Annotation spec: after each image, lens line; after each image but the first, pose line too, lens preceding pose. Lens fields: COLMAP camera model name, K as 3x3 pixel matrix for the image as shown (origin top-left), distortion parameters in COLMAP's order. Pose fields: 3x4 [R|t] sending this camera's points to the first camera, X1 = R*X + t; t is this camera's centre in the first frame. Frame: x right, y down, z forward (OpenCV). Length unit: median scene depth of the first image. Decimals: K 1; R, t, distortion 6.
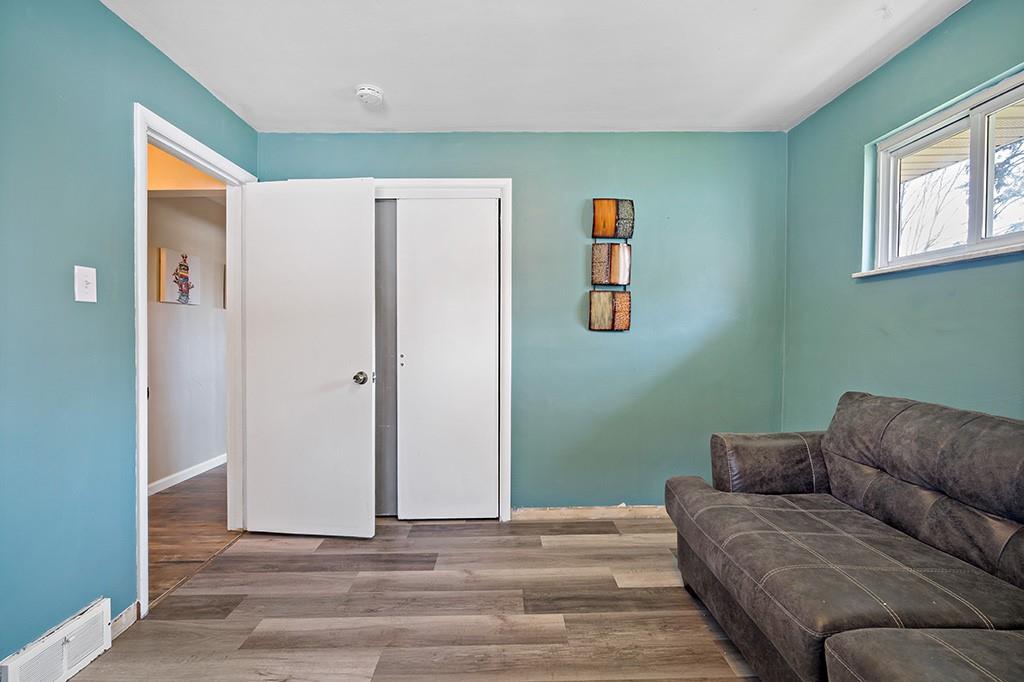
lens RADIAL K [[472.5, 0, 512.9], [0, 472.5, 327.1], [0, 0, 1]] dist [-0.000492, 0.000228]
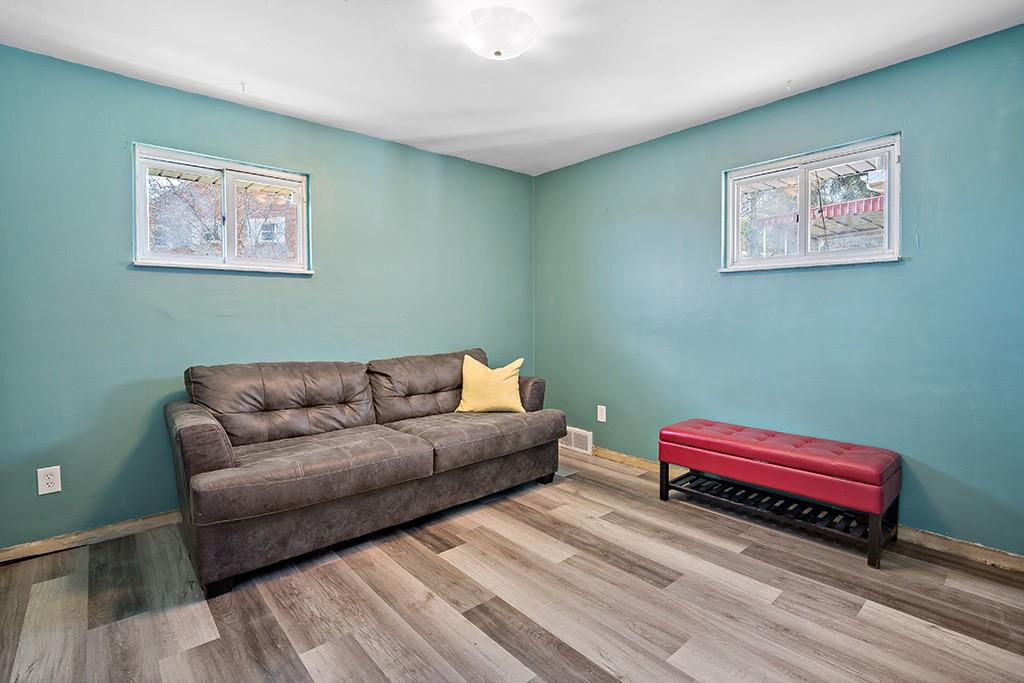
lens RADIAL K [[472.5, 0, 512.9], [0, 472.5, 327.6], [0, 0, 1]] dist [-0.000492, 0.000228]
pose [[-0.648993, -0.012089, 0.760699, -0.680590], [-0.000505, 0.999880, 0.015459, 0.016832], [-0.760795, 0.009649, -0.648921, 1.114386]]
